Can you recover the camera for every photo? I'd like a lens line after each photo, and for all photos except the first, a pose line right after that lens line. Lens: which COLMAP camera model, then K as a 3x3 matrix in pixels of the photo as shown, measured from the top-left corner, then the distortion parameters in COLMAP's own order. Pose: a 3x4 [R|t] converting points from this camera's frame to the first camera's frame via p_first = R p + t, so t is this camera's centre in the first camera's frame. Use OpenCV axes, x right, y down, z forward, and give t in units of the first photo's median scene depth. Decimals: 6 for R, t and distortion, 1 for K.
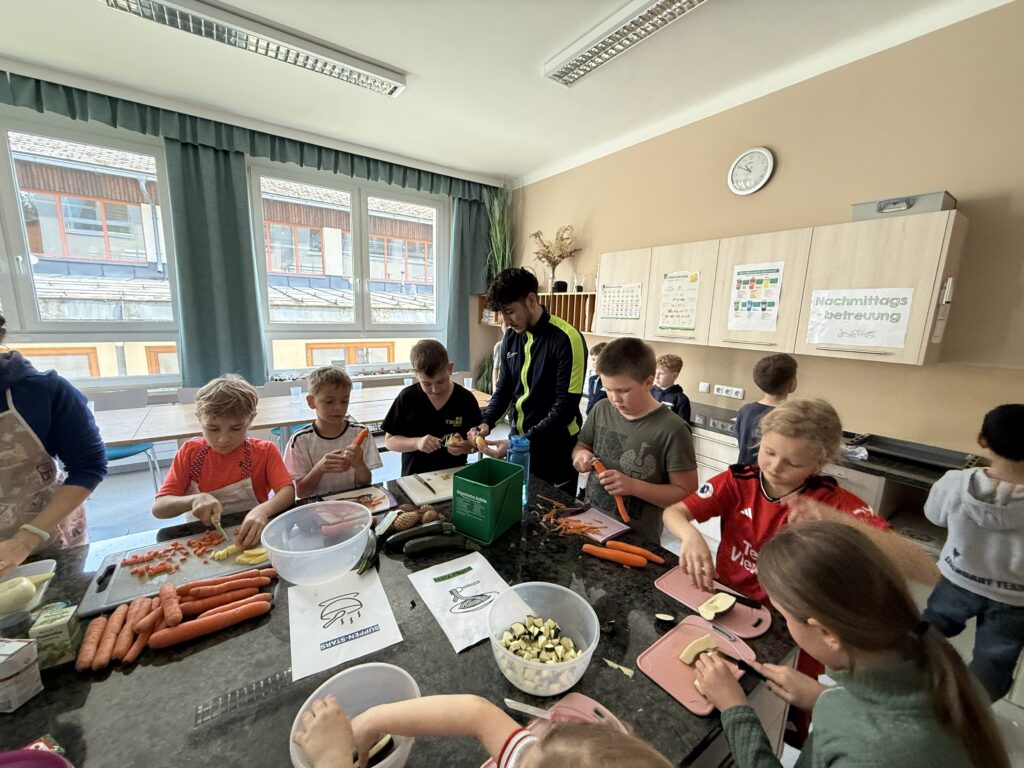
lens RADIAL K [[409.0, 0, 511.0], [0, 409.0, 385.0], [0, 0, 1]] dist [-0.000094, 0.000003]
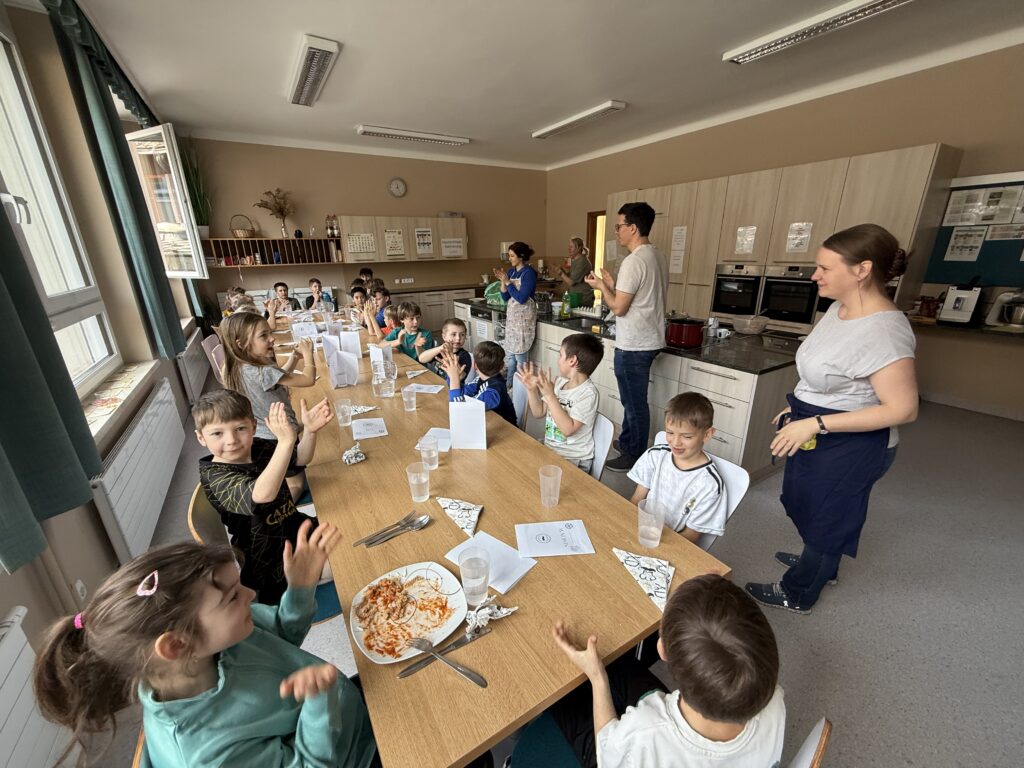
lens RADIAL K [[409.0, 0, 512.3], [0, 409.0, 383.9], [0, 0, 1]] dist [-0.000094, 0.000003]
pose [[0.053300, -0.352769, 0.934191, -2.331366], [0.194960, 0.921194, 0.336738, -0.142714], [-0.979362, 0.164181, 0.117876, 0.258746]]
